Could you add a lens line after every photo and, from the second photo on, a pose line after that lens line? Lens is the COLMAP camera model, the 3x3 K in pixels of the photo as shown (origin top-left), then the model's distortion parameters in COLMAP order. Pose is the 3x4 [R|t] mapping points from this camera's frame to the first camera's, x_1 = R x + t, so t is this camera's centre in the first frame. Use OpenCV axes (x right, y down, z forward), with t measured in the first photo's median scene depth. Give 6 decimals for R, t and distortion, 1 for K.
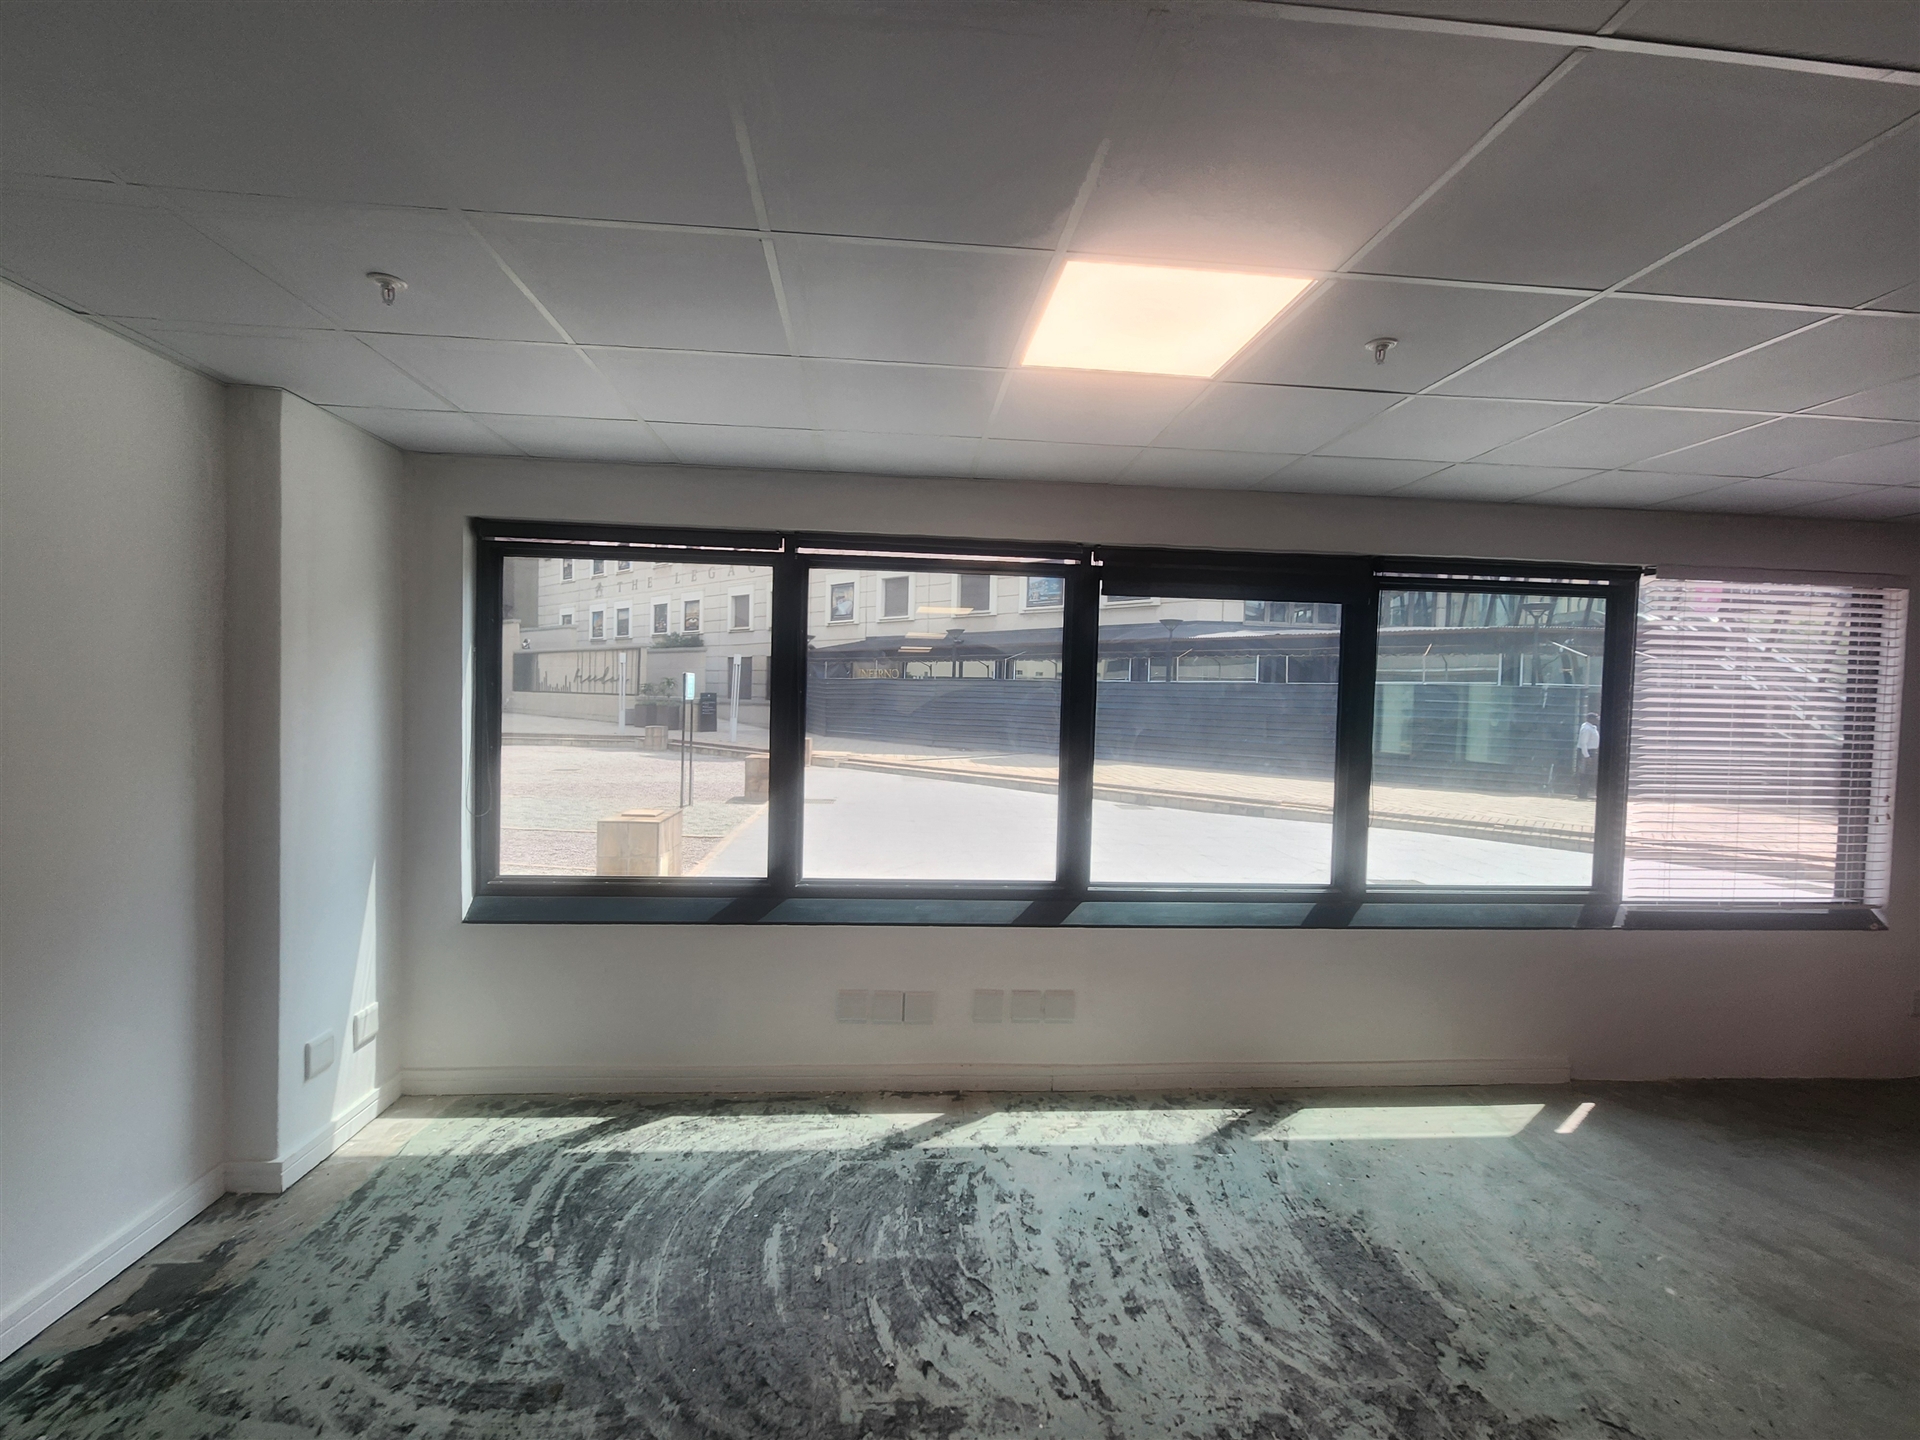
lens RADIAL K [[873.1, 0, 993.9], [0, 873.1, 715.5], [0, 0, 1]] dist [0.002059, 0.000408]
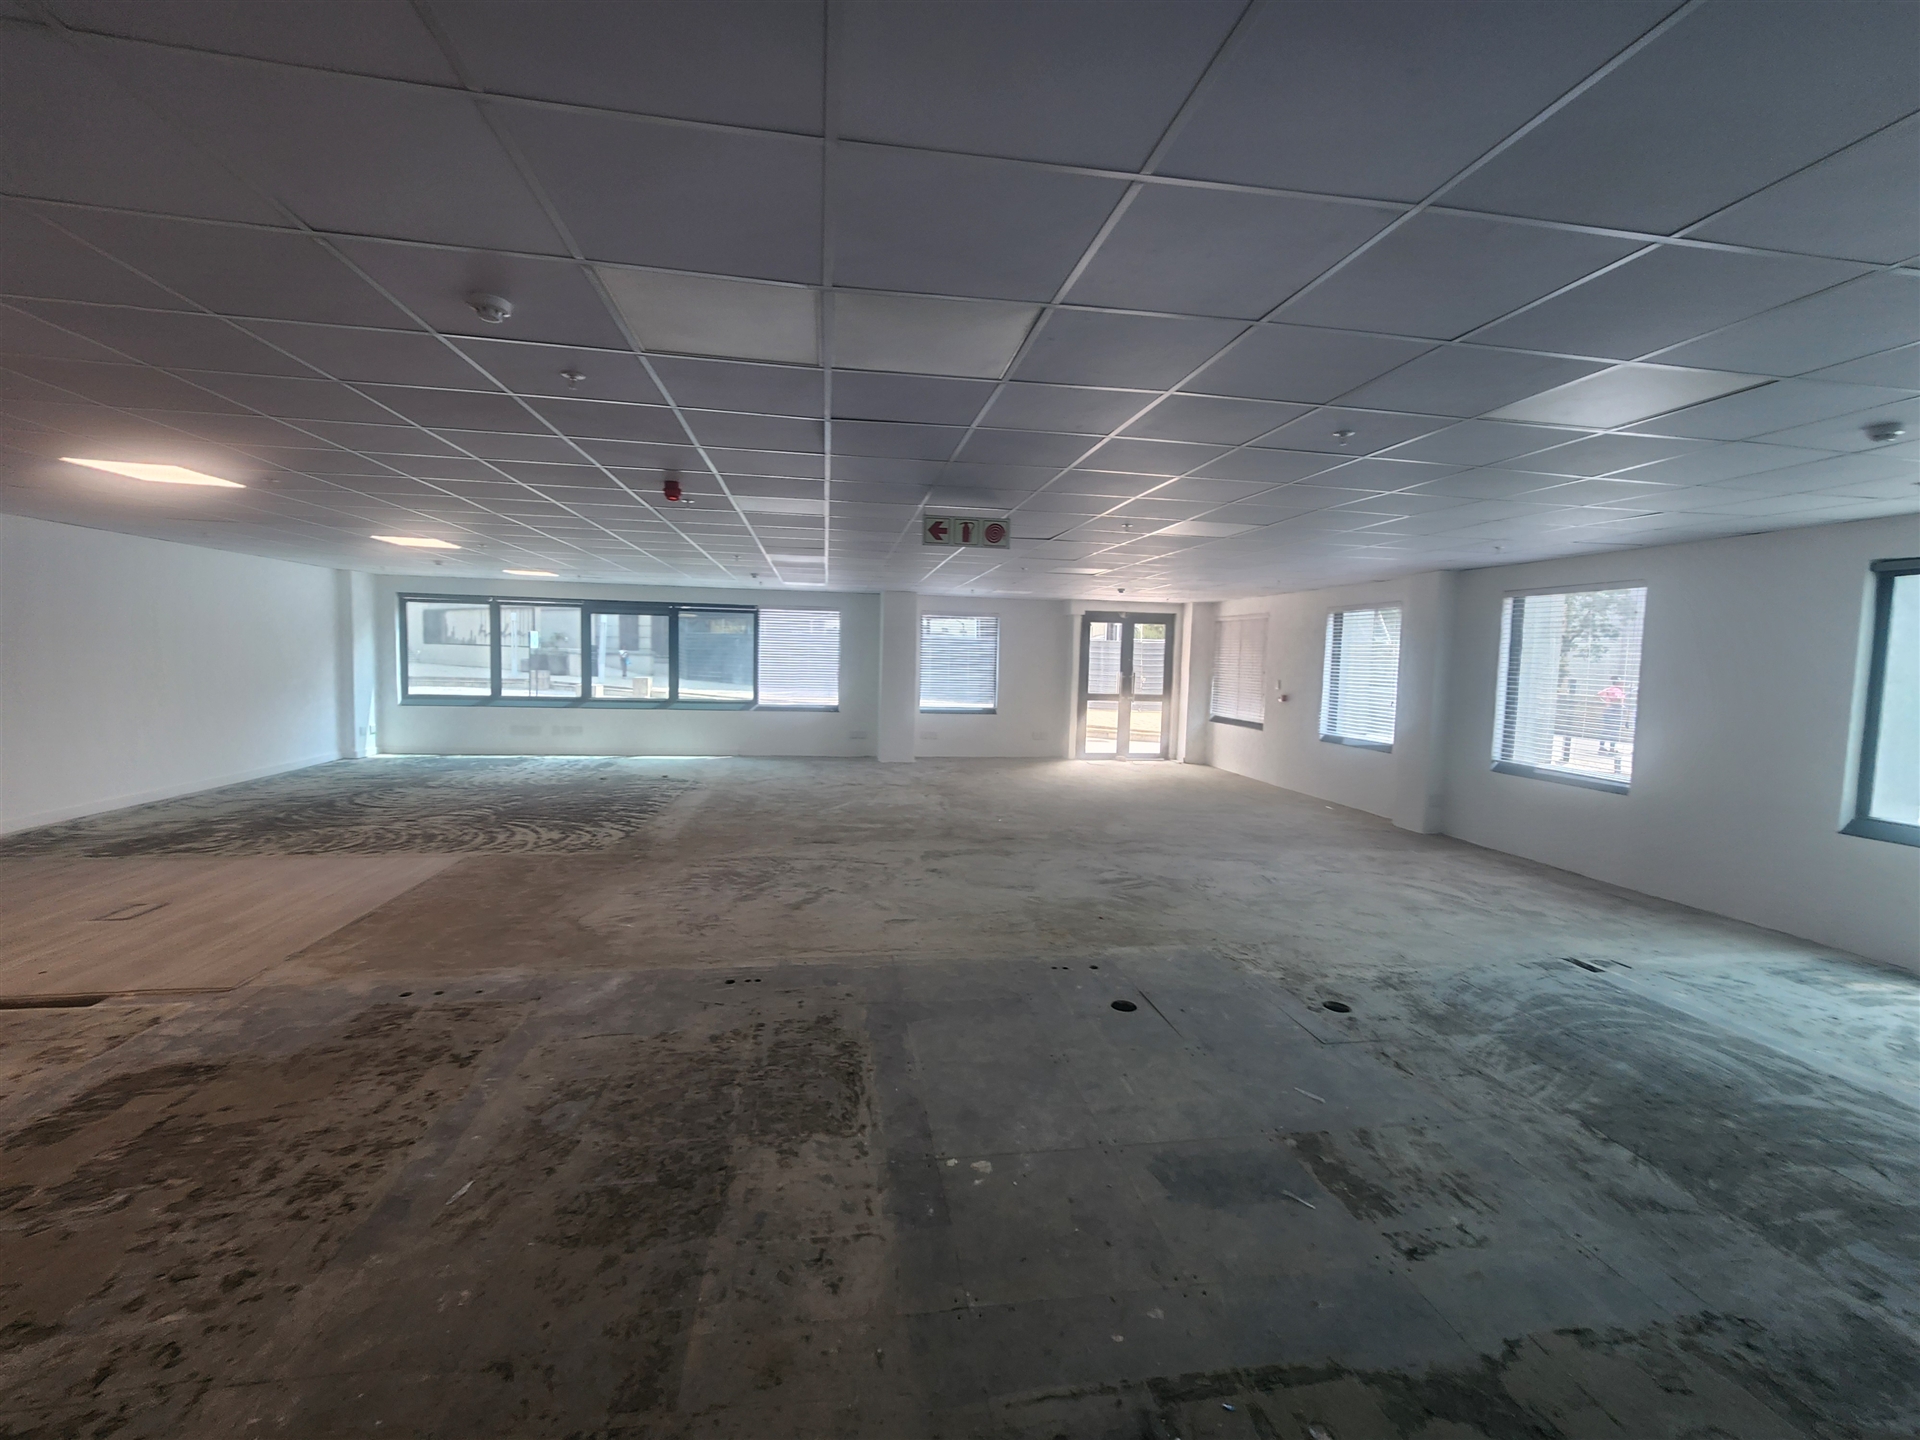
lens RADIAL K [[788.5, 0, 955.7], [0, 788.5, 710.3], [0, 0, 1]] dist [0.000014, -0.001017]
pose [[0.995680, -0.002860, 0.092812, 1.298606], [-0.002027, 0.998618, 0.052517, 0.078664], [-0.092834, -0.052478, 0.994298, -2.308581]]
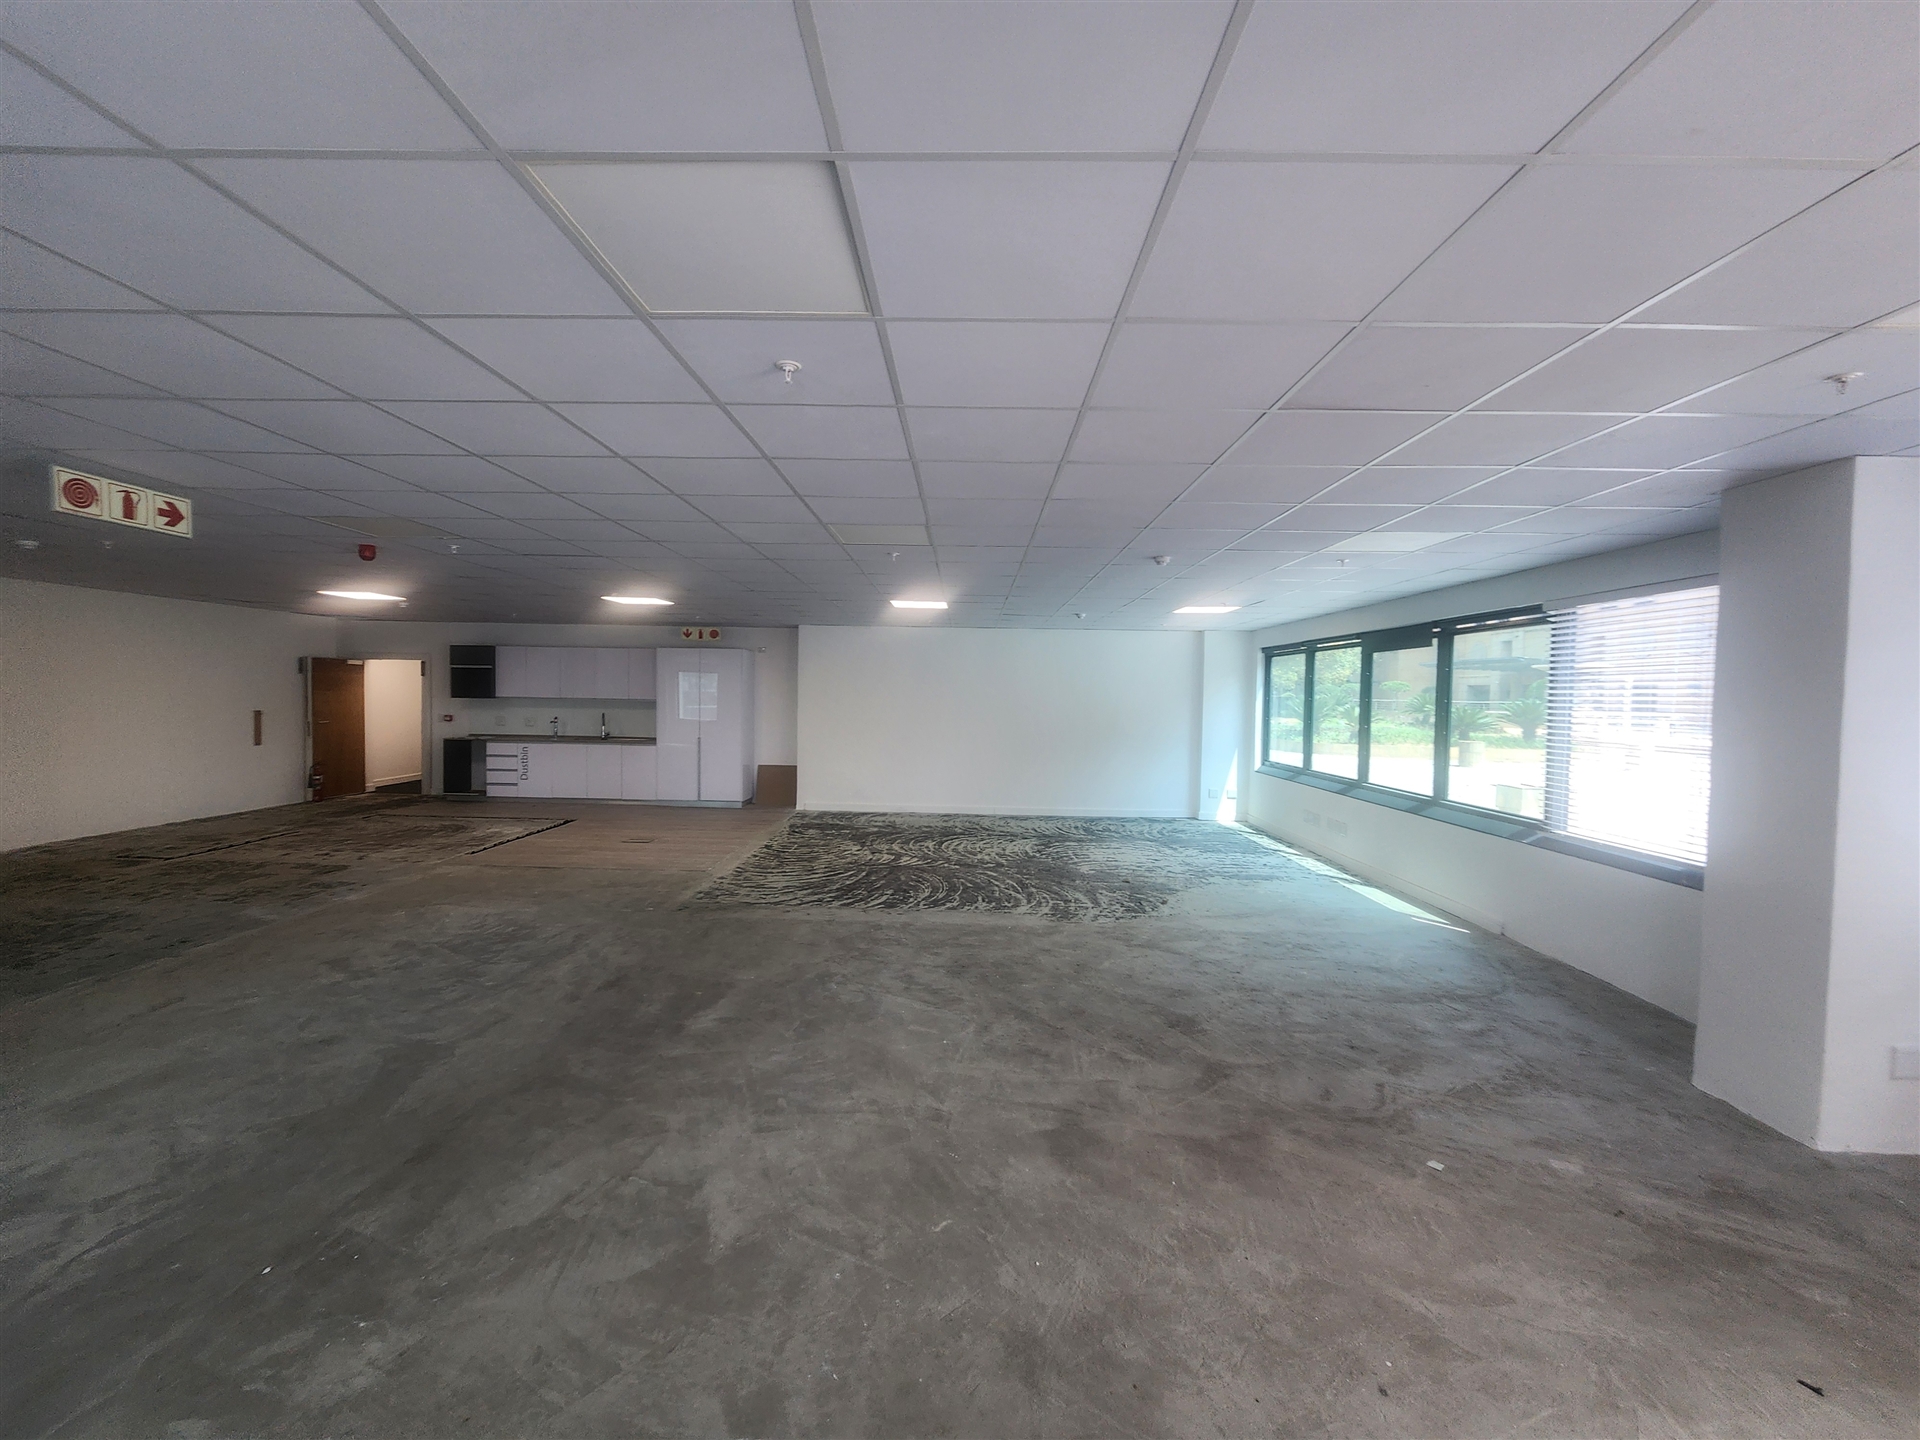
lens RADIAL K [[788.5, 0, 955.7], [0, 788.5, 714.9], [0, 0, 1]] dist [0.000014, -0.001017]
pose [[-0.089698, 0.000721, -0.995969, 2.305012], [-0.036884, 0.999311, 0.004045, 0.053472], [0.995286, 0.037098, -0.089609, 0.127229]]
